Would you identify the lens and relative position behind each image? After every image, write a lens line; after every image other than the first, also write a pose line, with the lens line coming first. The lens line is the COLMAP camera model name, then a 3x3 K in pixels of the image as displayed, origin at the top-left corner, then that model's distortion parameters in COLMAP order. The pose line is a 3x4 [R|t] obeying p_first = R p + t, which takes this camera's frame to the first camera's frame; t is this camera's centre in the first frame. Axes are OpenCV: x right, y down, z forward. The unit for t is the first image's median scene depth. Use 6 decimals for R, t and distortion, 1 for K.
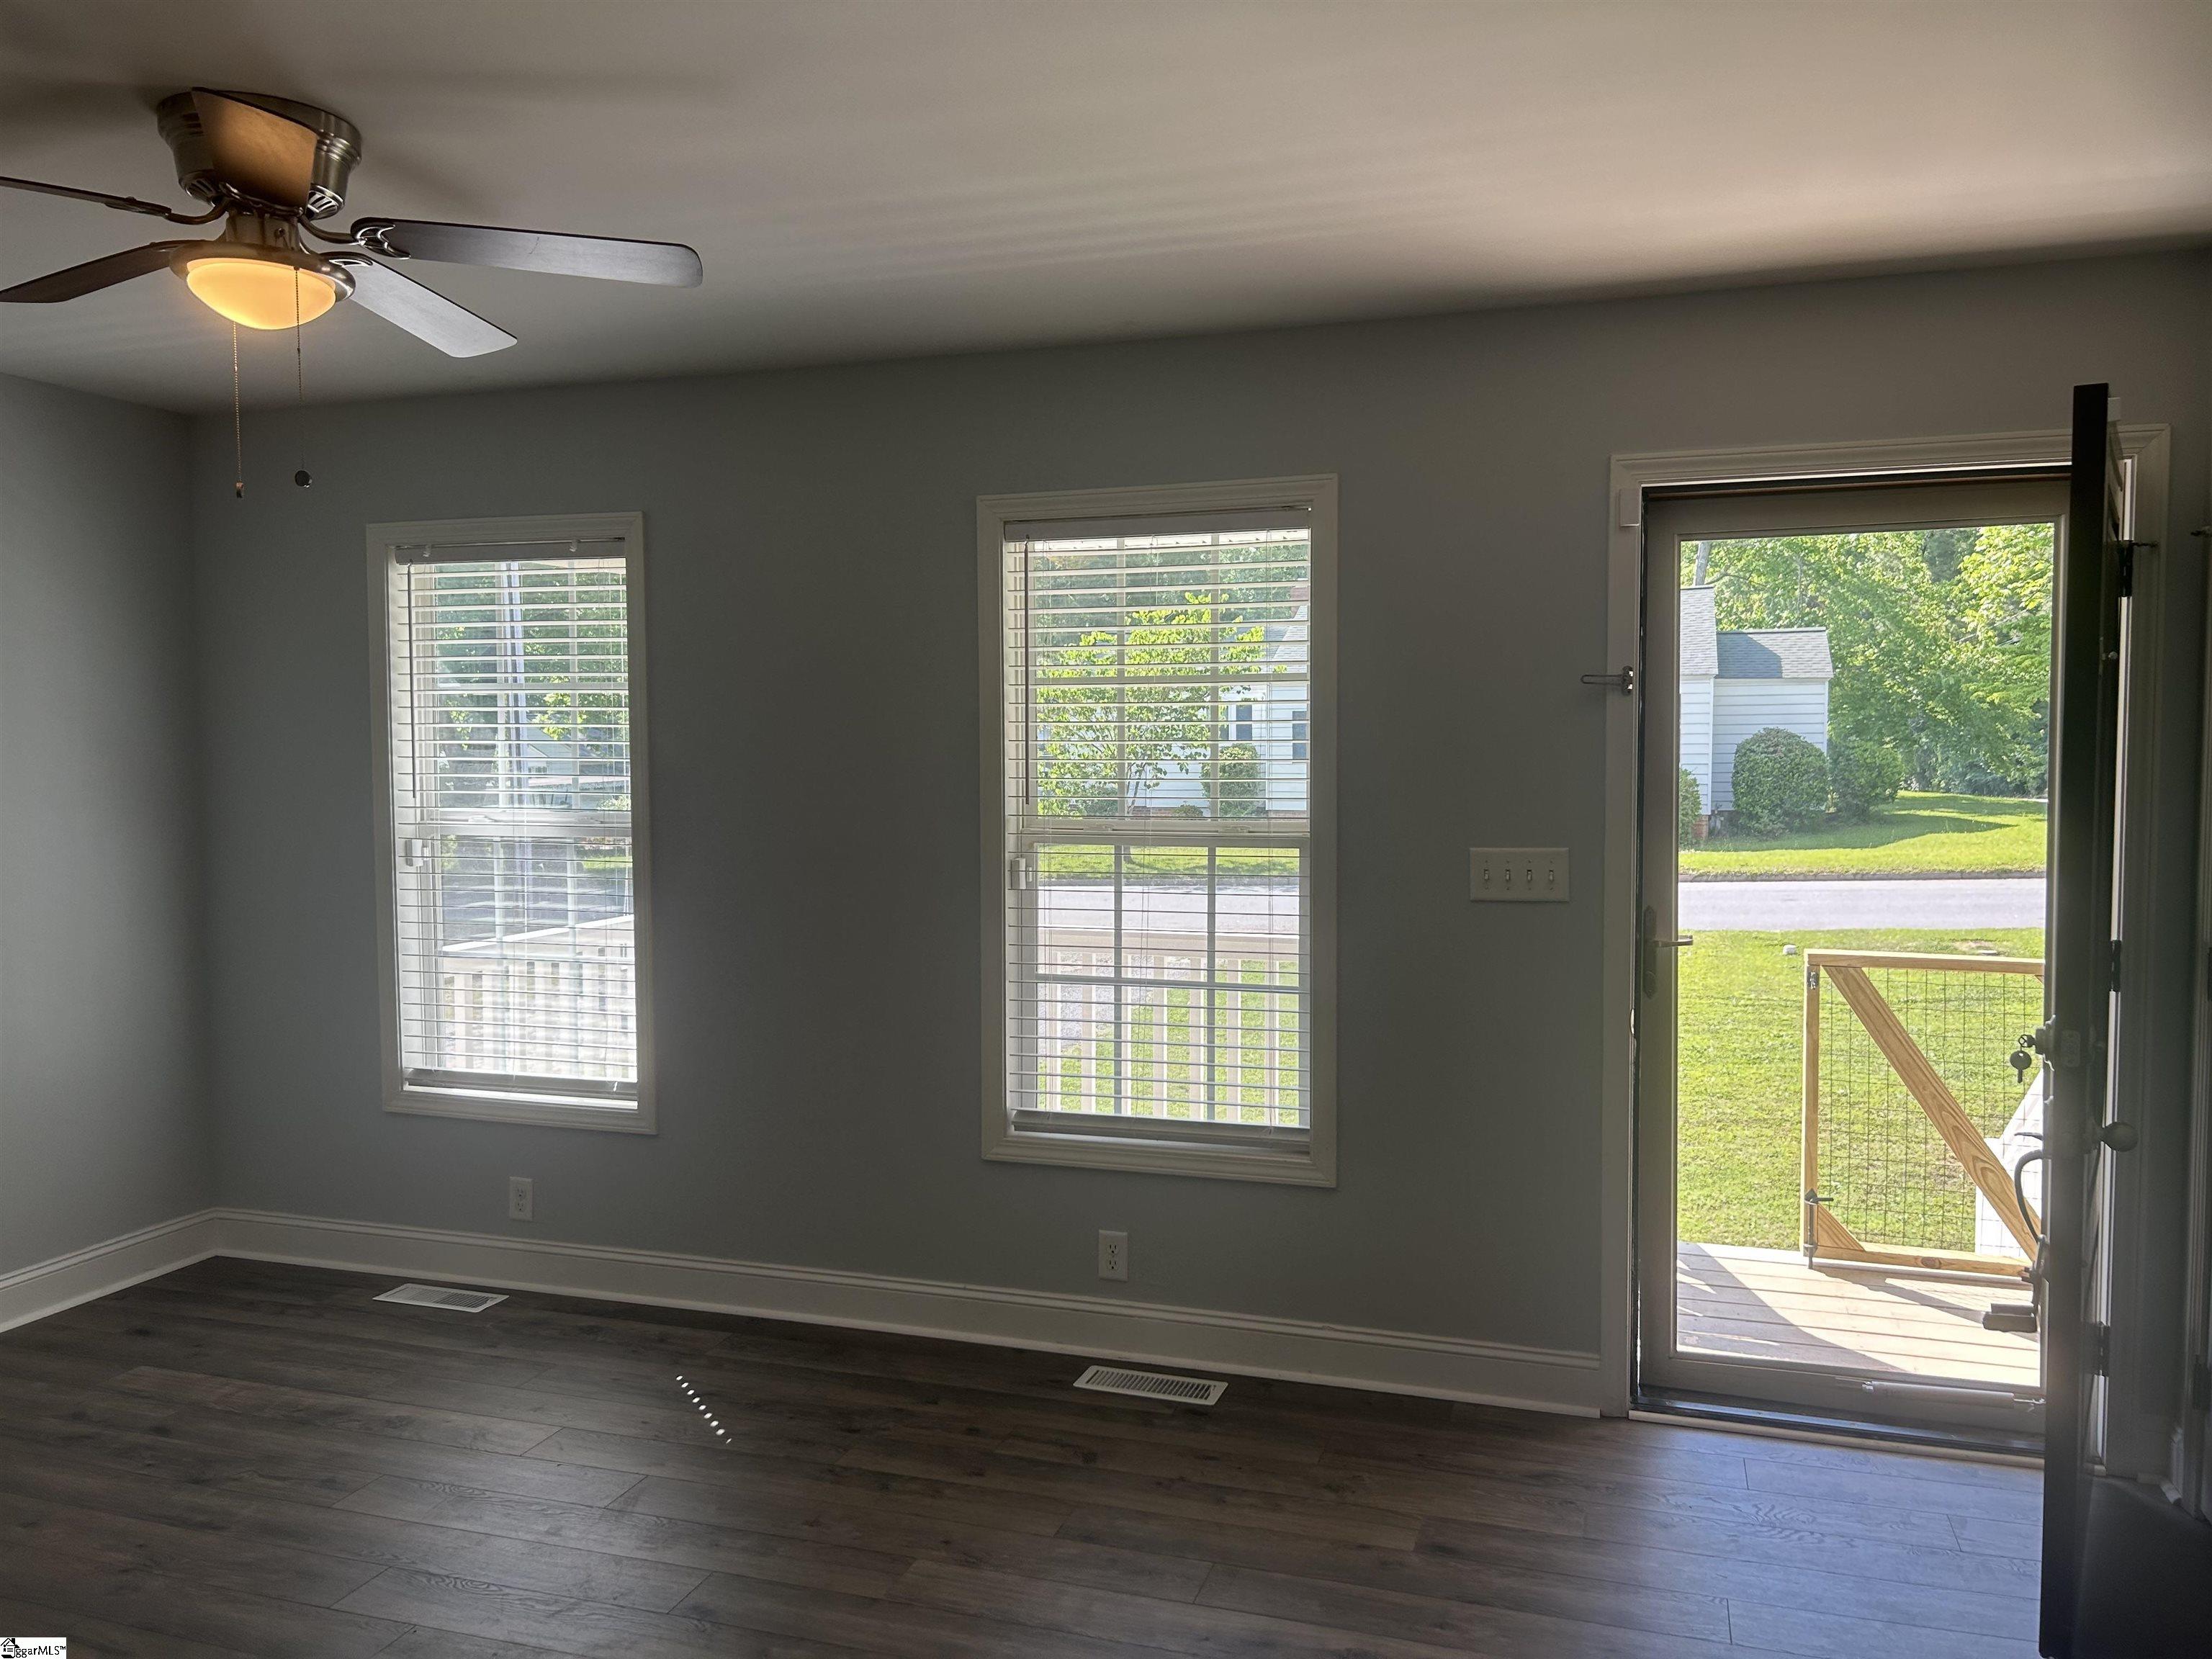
lens RADIAL K [[1653.0, 0, 1161.9], [0, 1653.0, 818.9], [0, 0, 1]] dist [0.075710, -0.088956]
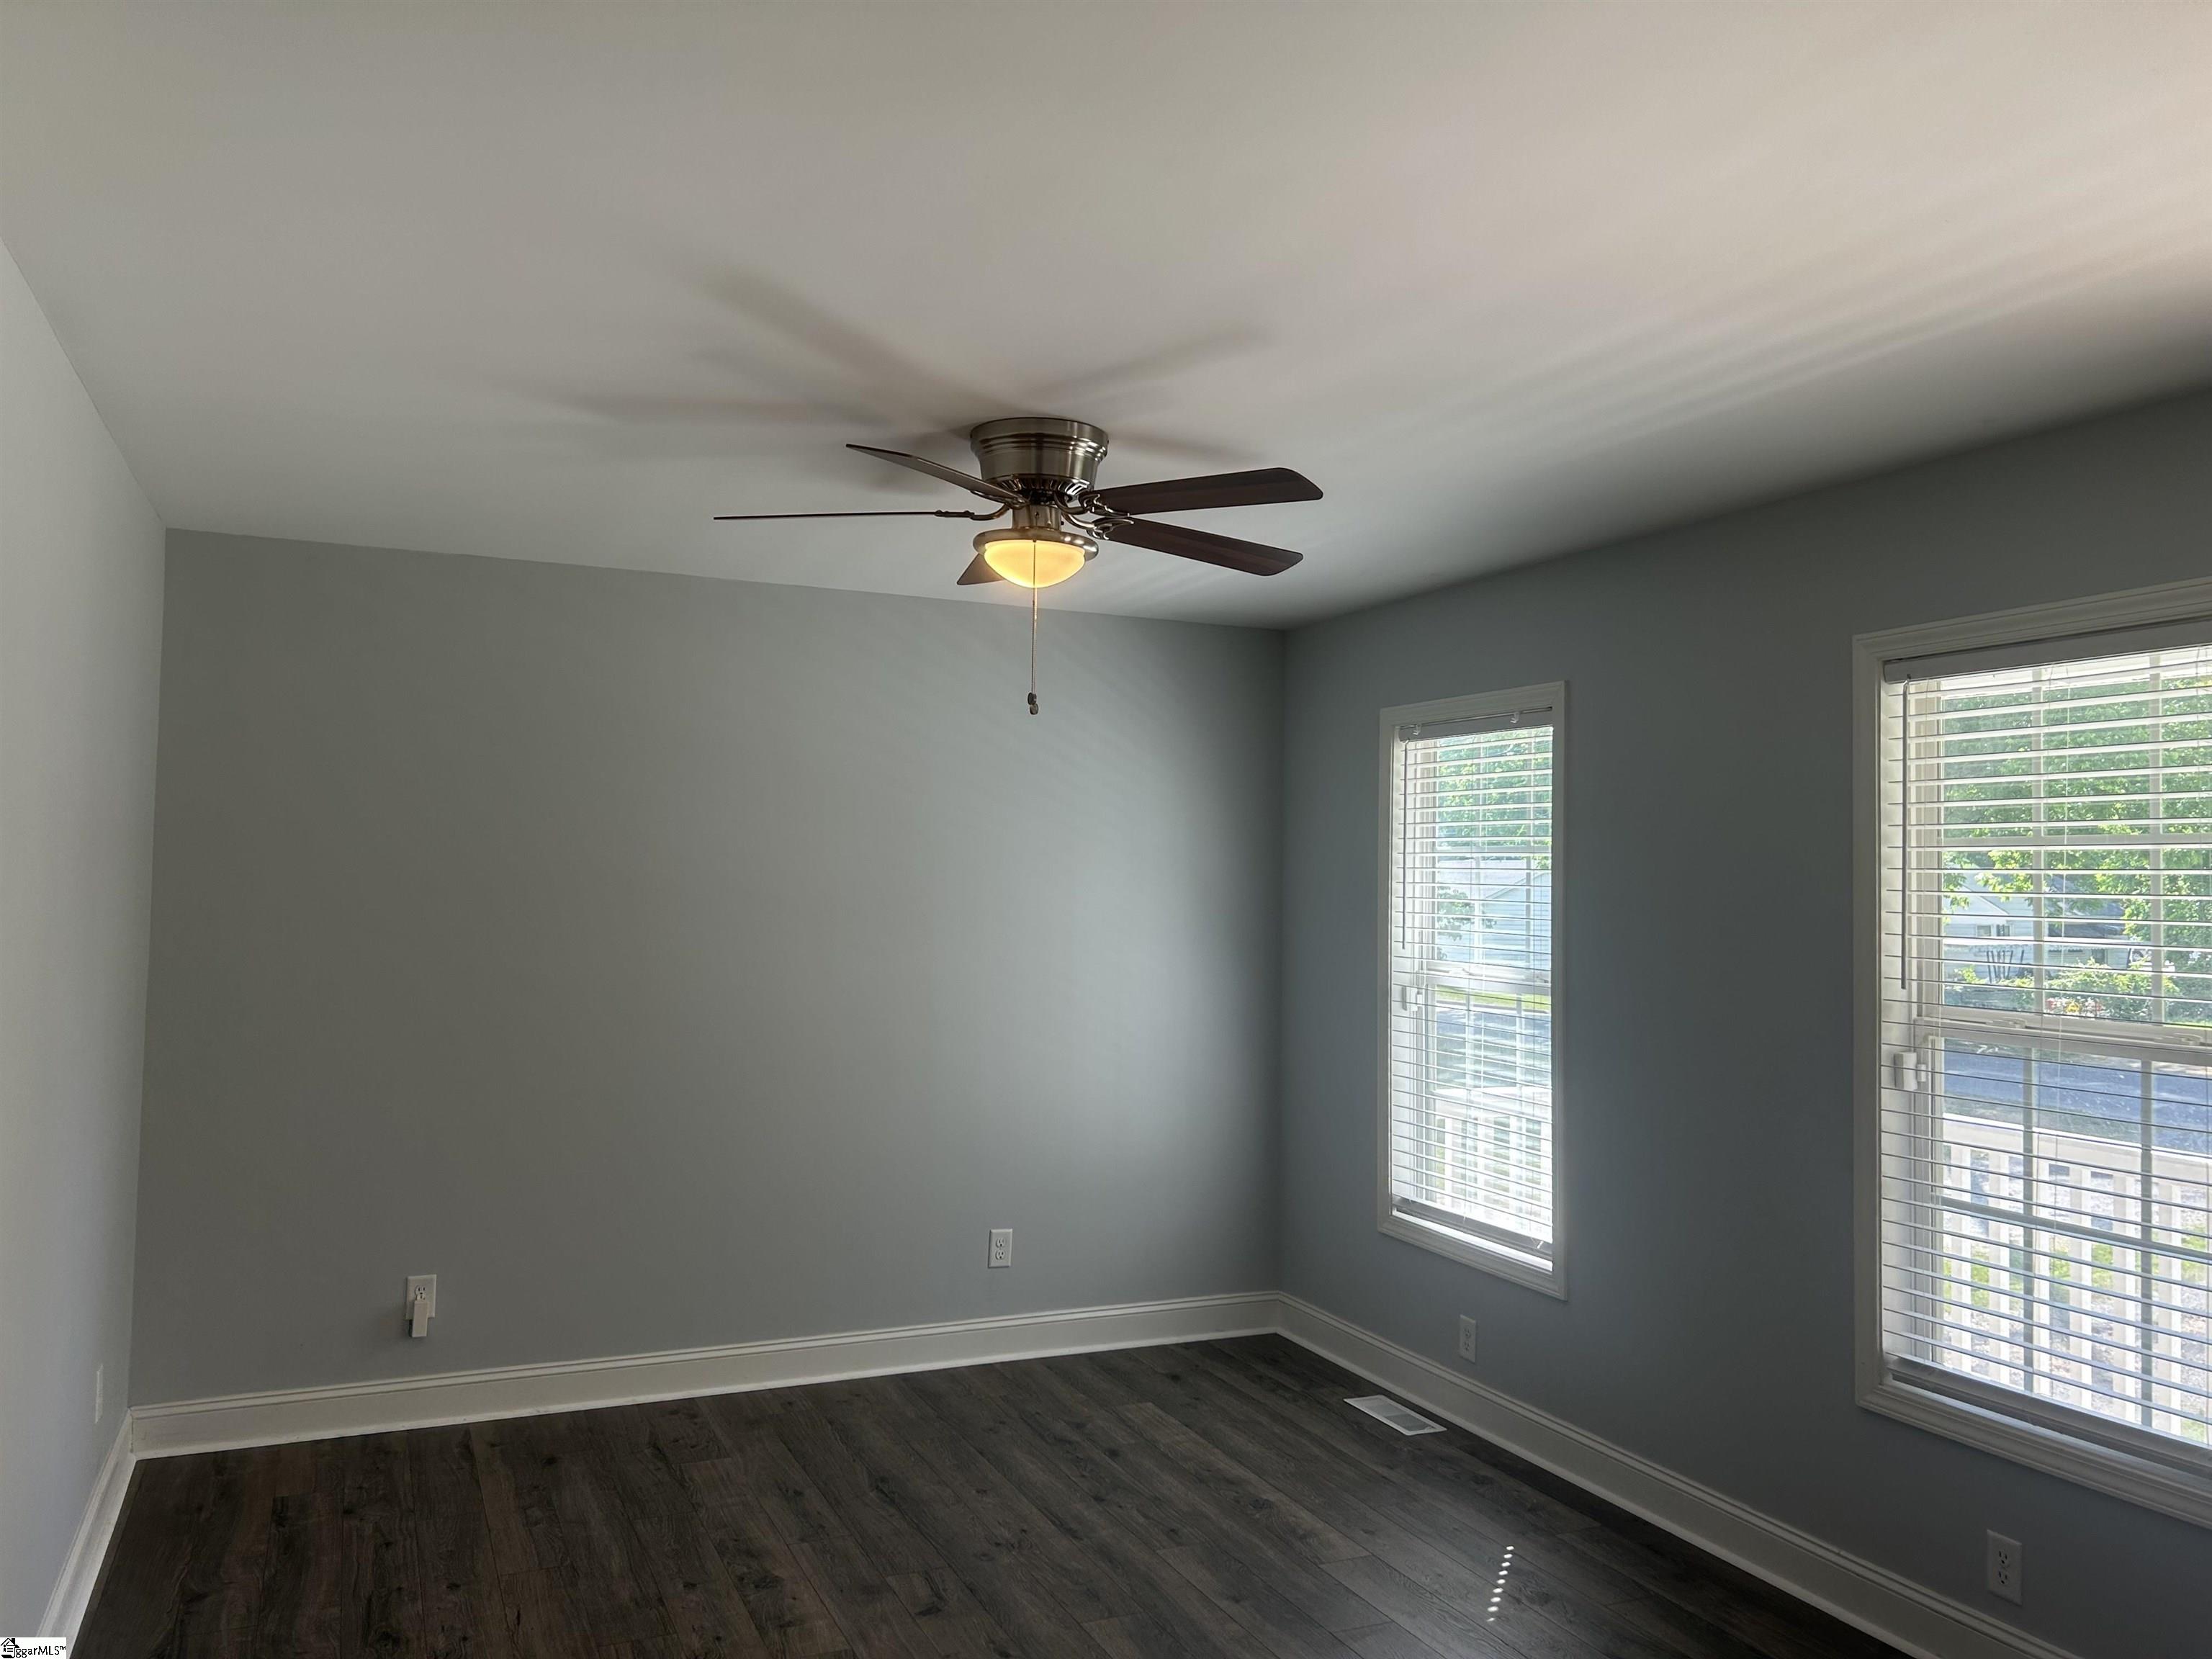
lens RADIAL K [[1707.4, 0, 1119.3], [0, 1707.4, 816.3], [0, 0, 1]] dist [0.079793, -0.074550]
pose [[0.662719, -0.014674, -0.748724, 0.309999], [-0.053515, 0.996324, -0.066894, -0.015850], [0.746954, 0.084400, 0.659497, 0.107112]]
